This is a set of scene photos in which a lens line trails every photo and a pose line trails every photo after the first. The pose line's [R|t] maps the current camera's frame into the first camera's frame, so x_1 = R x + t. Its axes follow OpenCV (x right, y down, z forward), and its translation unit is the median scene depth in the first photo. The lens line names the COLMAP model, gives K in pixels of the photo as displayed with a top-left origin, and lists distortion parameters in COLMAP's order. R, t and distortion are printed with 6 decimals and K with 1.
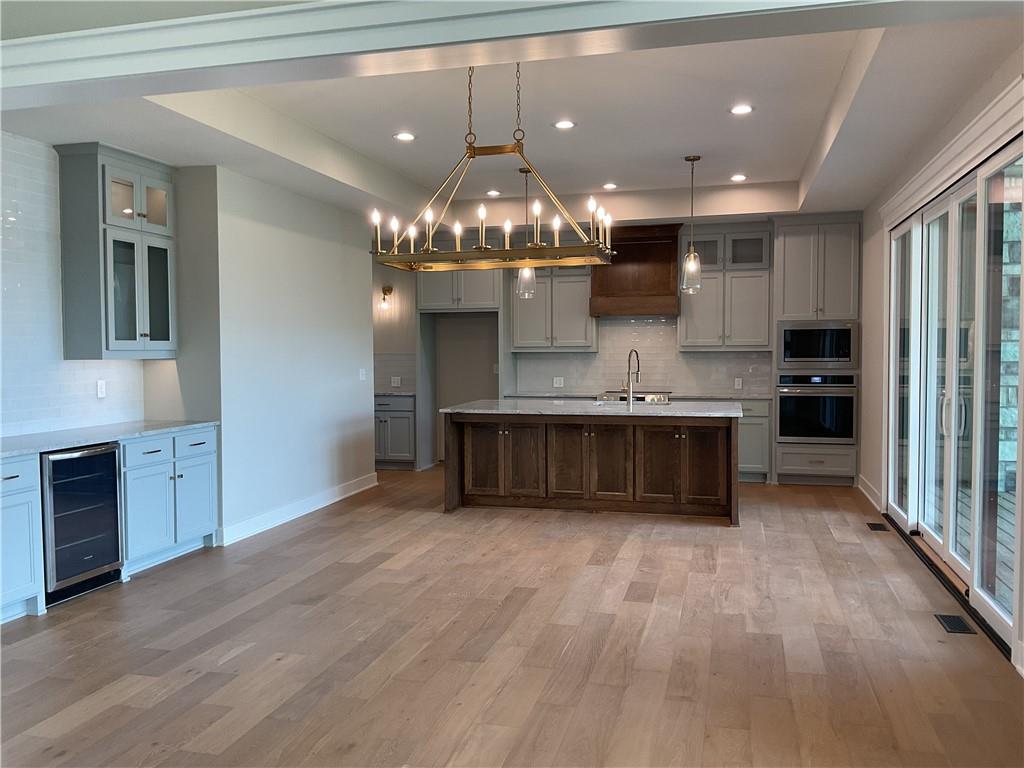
lens RADIAL K [[848.3, 0, 508.0], [0, 848.3, 384.3], [0, 0, 1]] dist [0.033251, -0.065732]
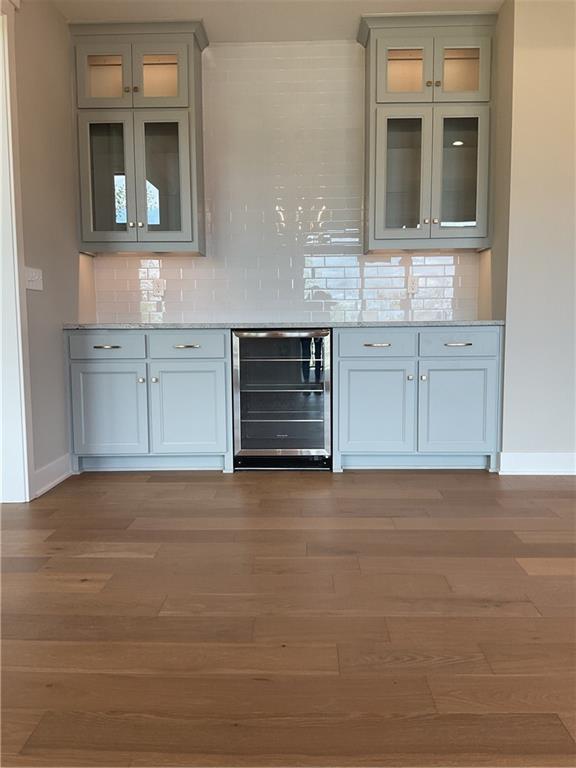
lens RADIAL K [[636.2, 0, 288.1], [0, 636.2, 383.5], [0, 0, 1]] dist [0.033251, -0.065732]
pose [[0.225322, 0.106656, -0.968429, 0.243848], [-0.033395, 0.994251, 0.101730, 0.056811], [0.973712, 0.009419, 0.227588, 0.783369]]
